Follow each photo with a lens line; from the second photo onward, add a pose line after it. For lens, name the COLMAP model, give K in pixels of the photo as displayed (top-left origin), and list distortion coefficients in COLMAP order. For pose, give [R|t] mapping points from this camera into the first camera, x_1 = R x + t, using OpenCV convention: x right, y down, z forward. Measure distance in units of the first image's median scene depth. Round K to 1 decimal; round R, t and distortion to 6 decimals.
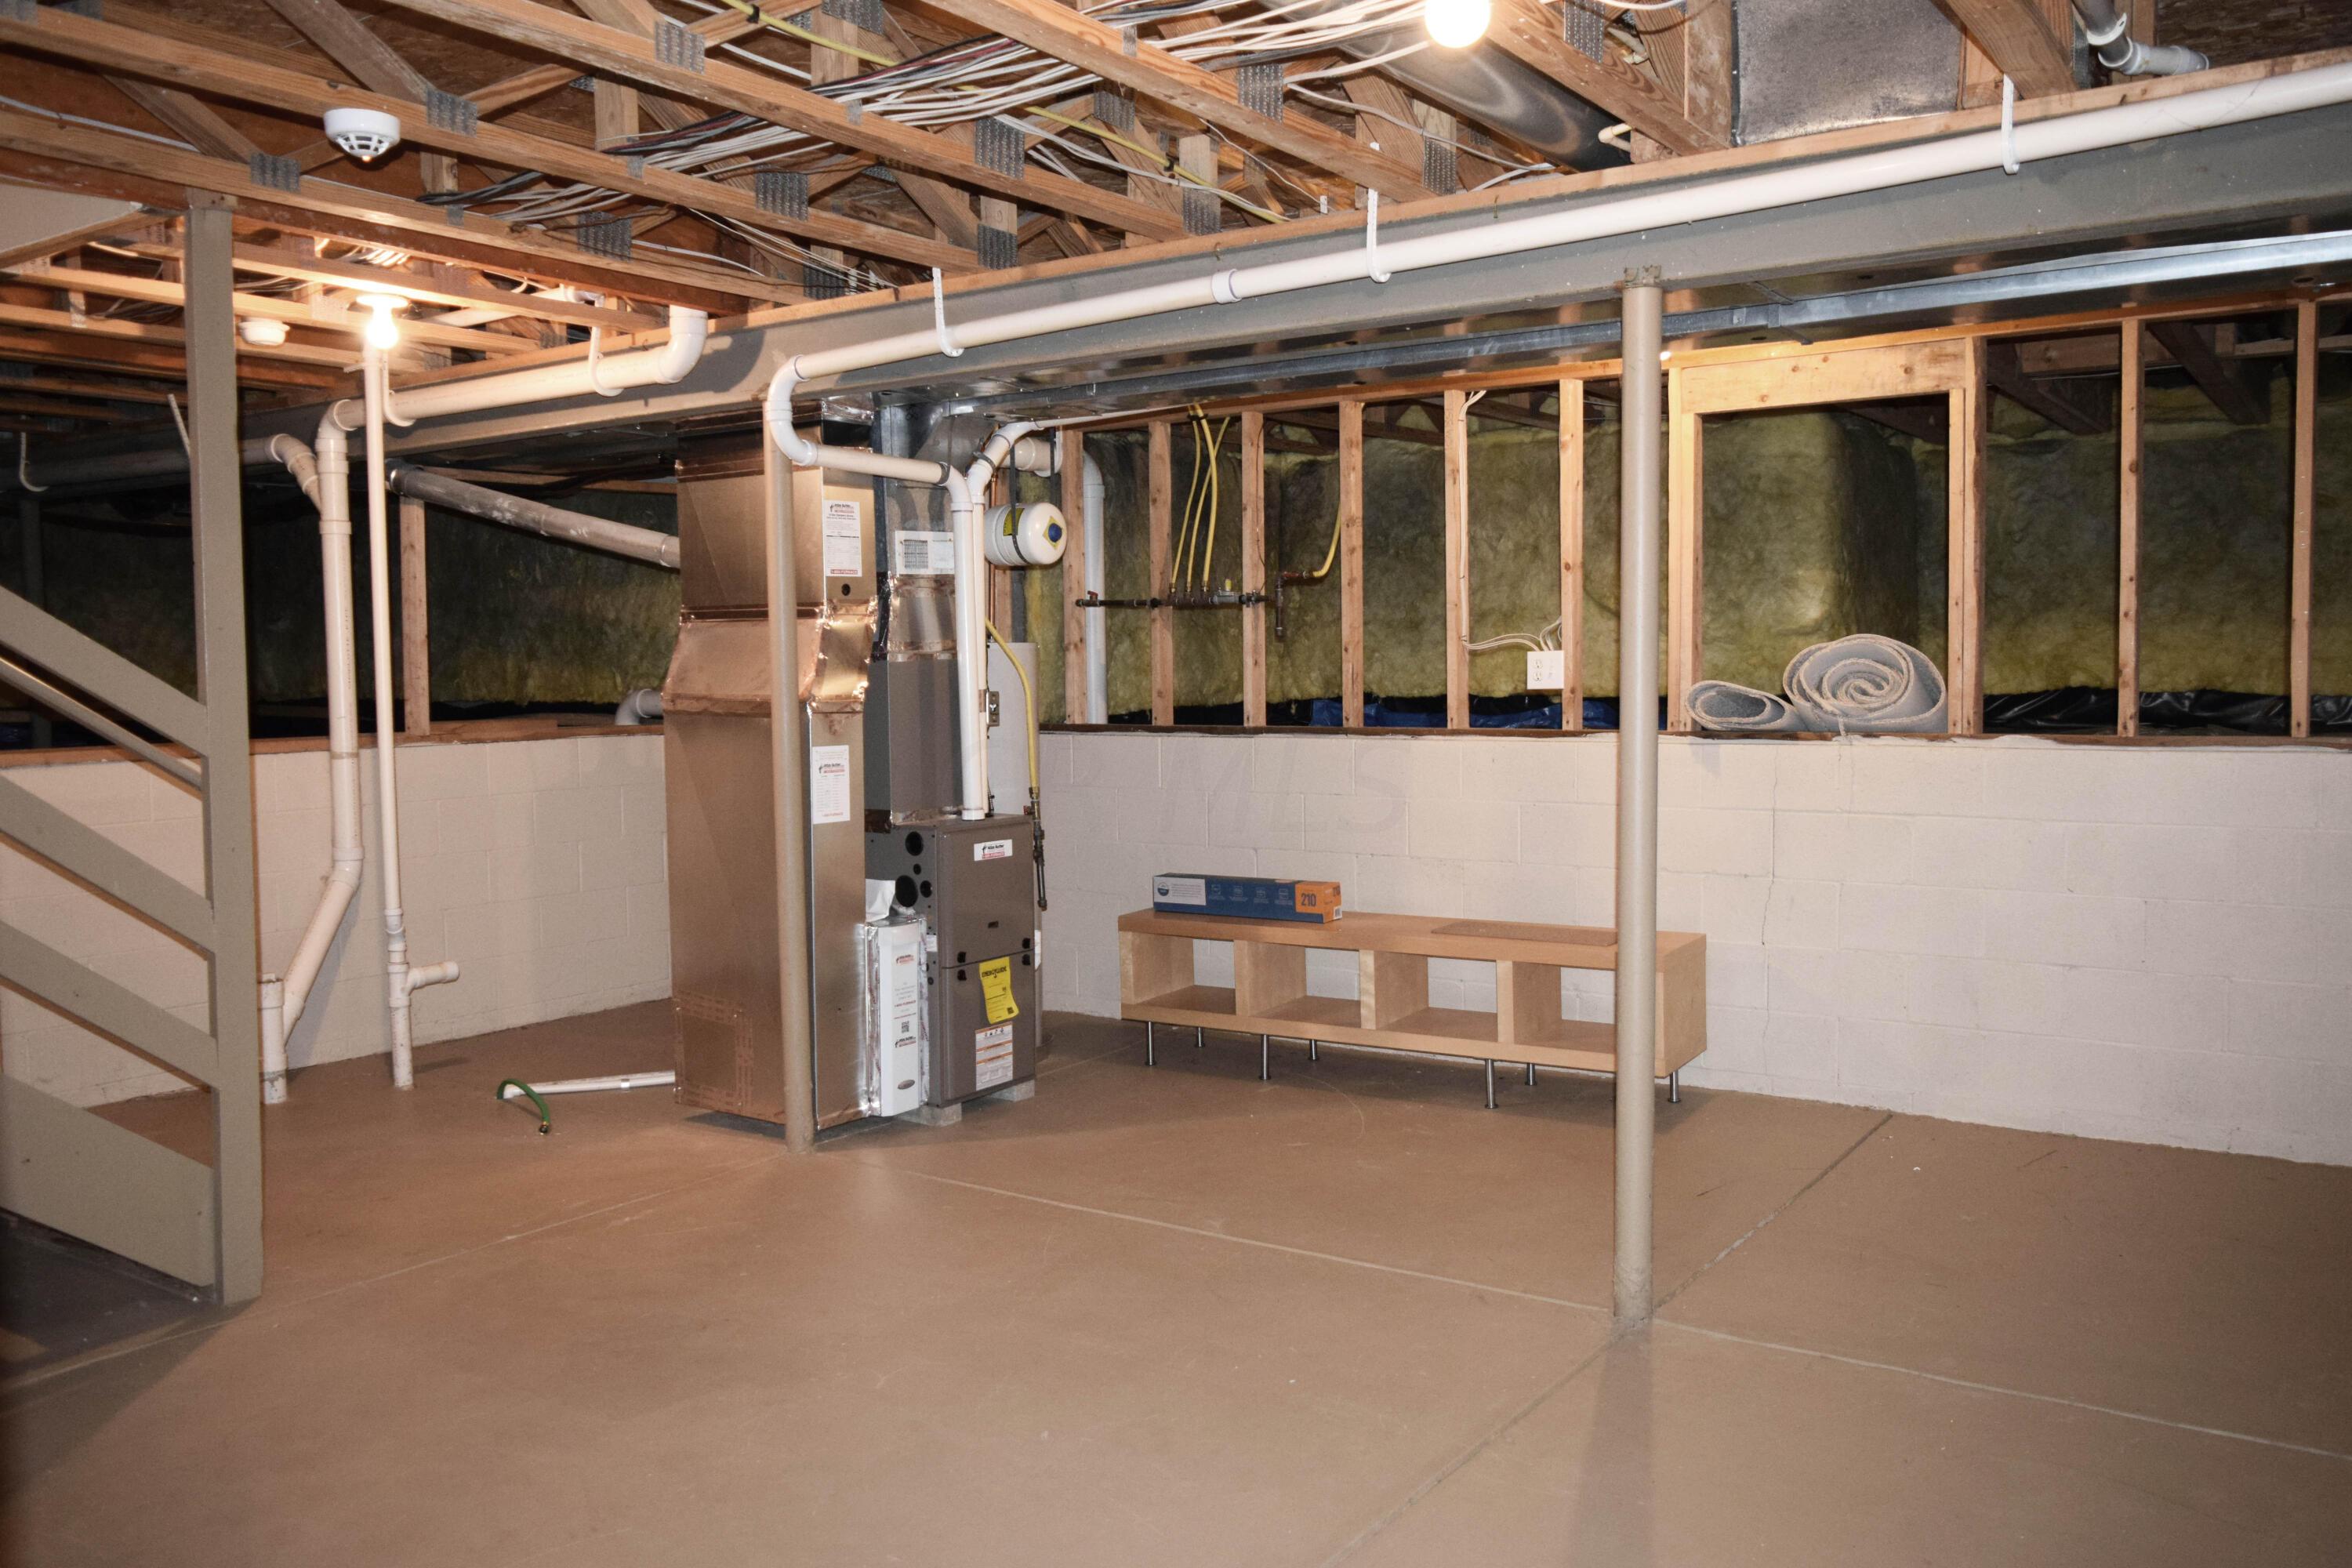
lens RADIAL K [[1837.8, 0, 1177.1], [0, 1837.8, 775.8], [0, 0, 1]] dist [-0.008234, 0.003777]
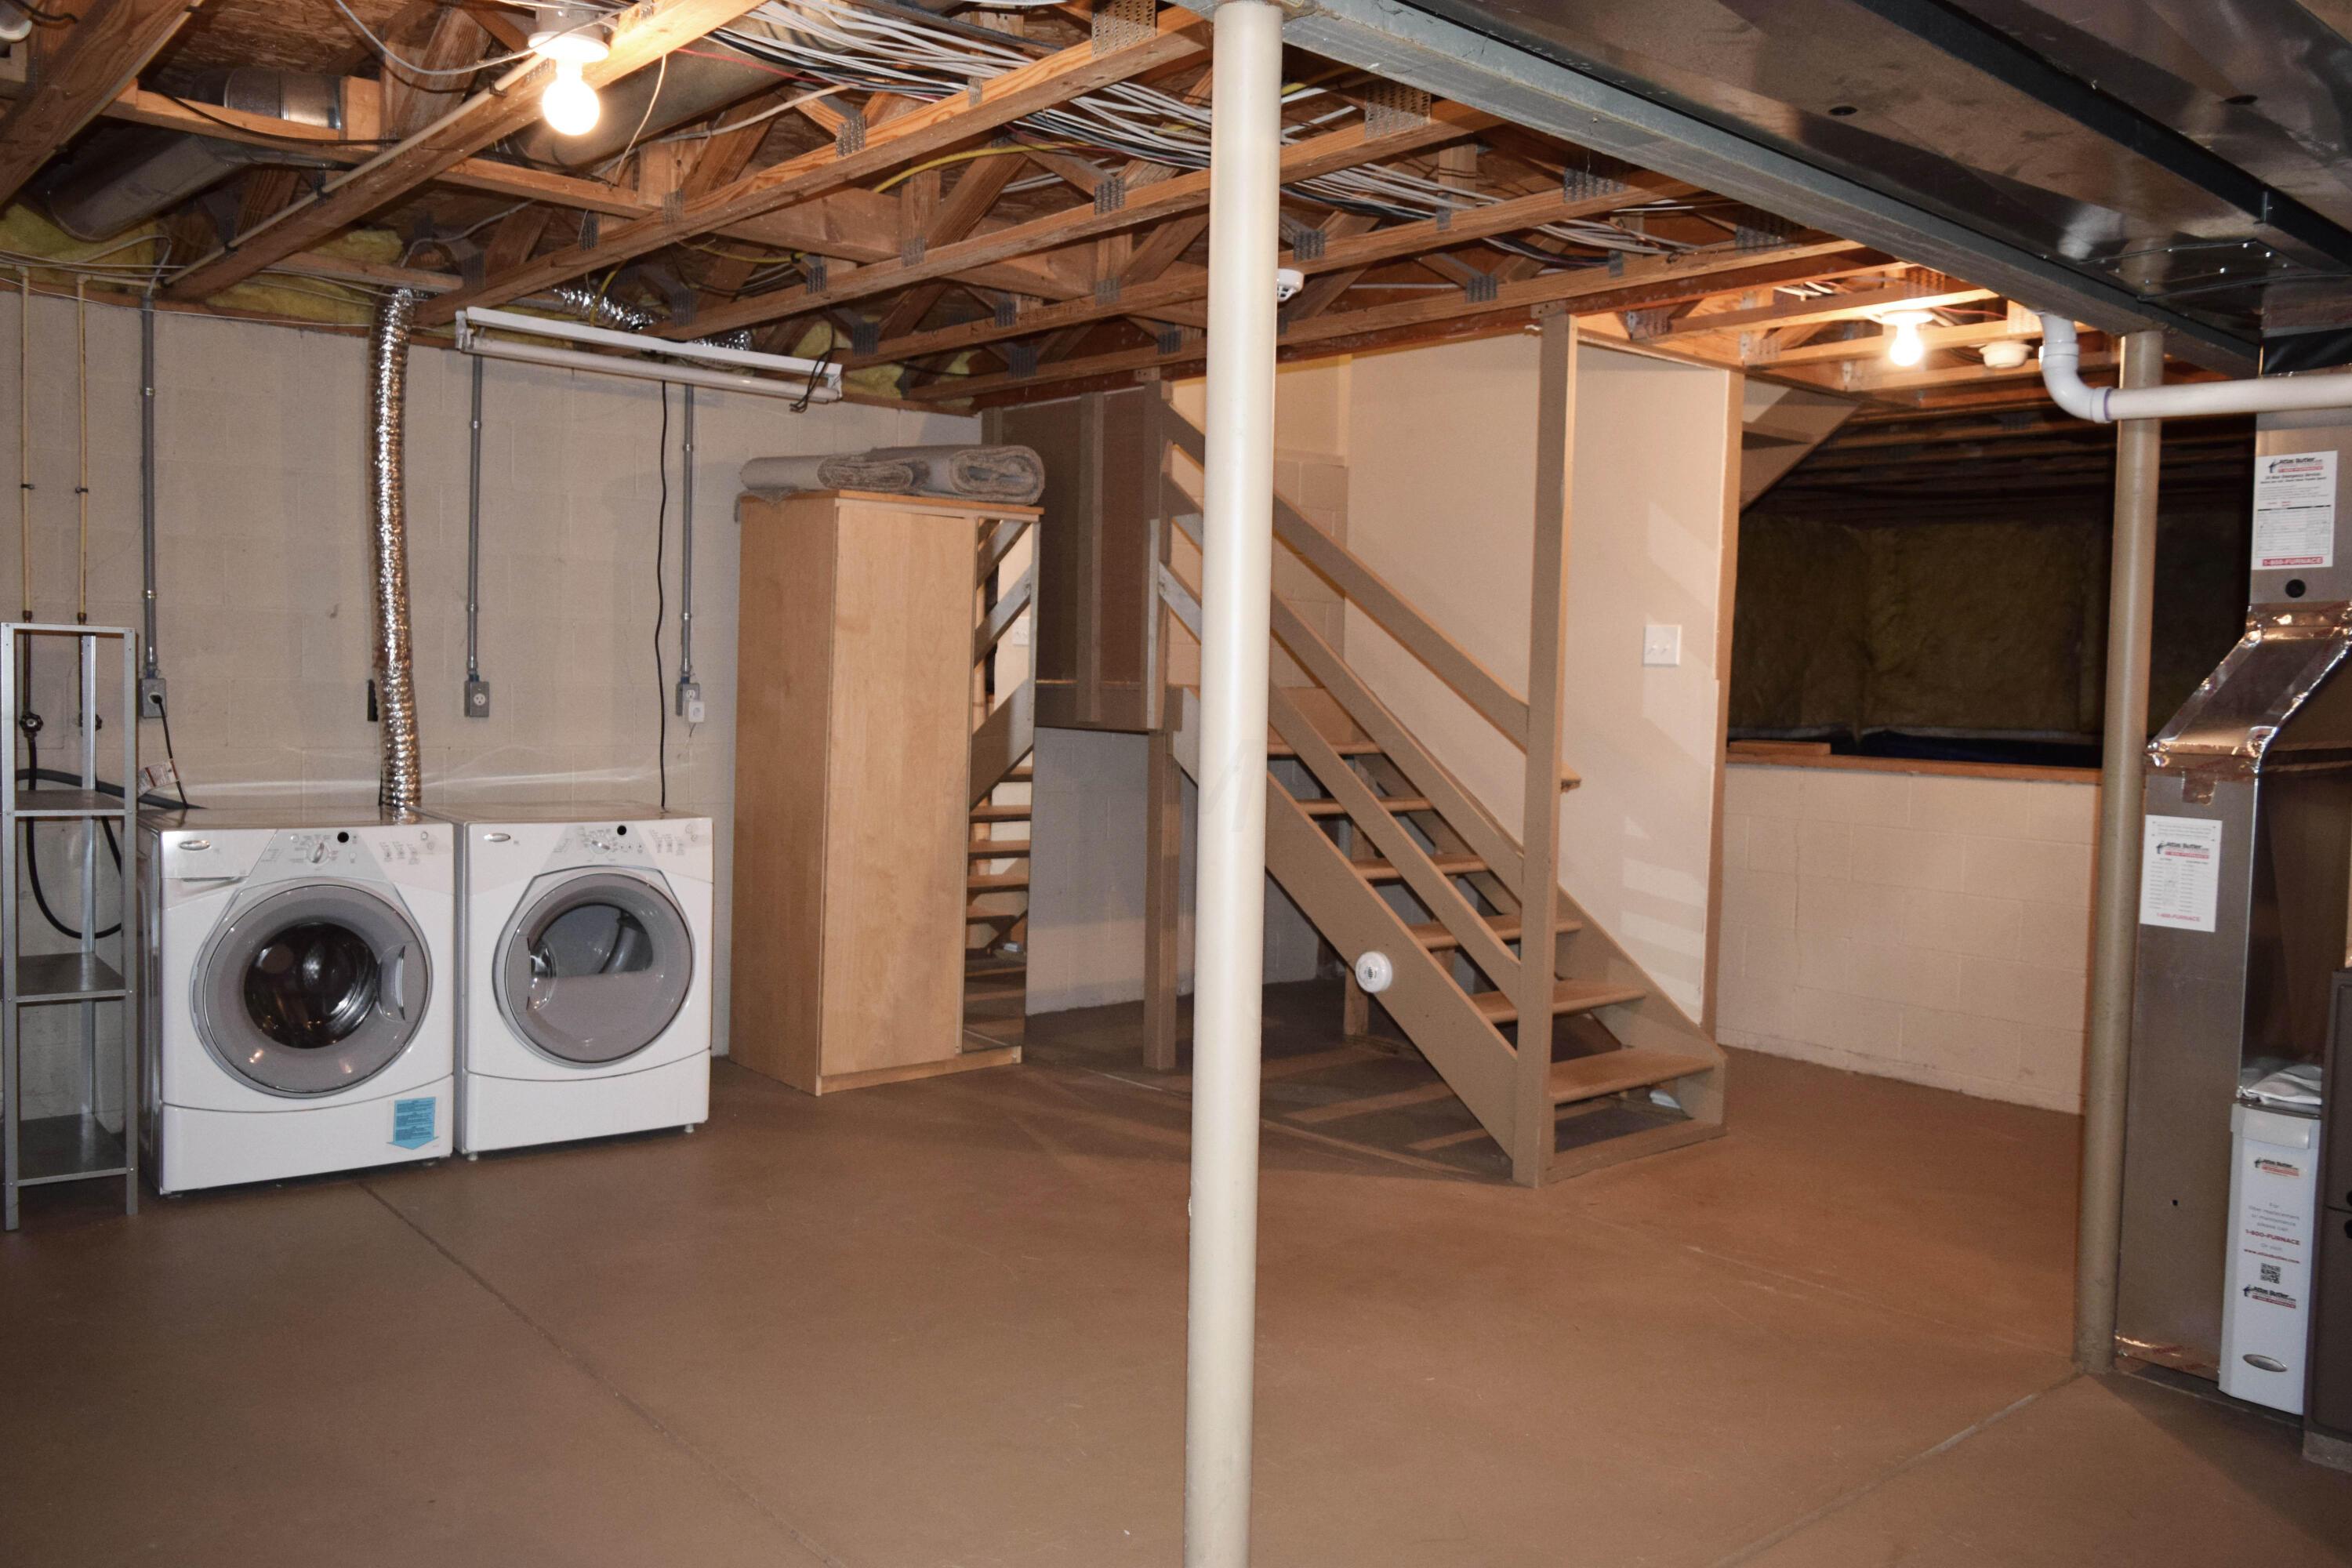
lens RADIAL K [[1837.8, 0, 1178.0], [0, 1837.8, 782.2], [0, 0, 1]] dist [-0.008234, 0.003777]
pose [[-0.248917, 0.060203, -0.966652, 0.686520], [-0.085833, 0.992768, 0.083932, -0.066001], [0.964714, 0.103863, -0.241950, 0.964298]]
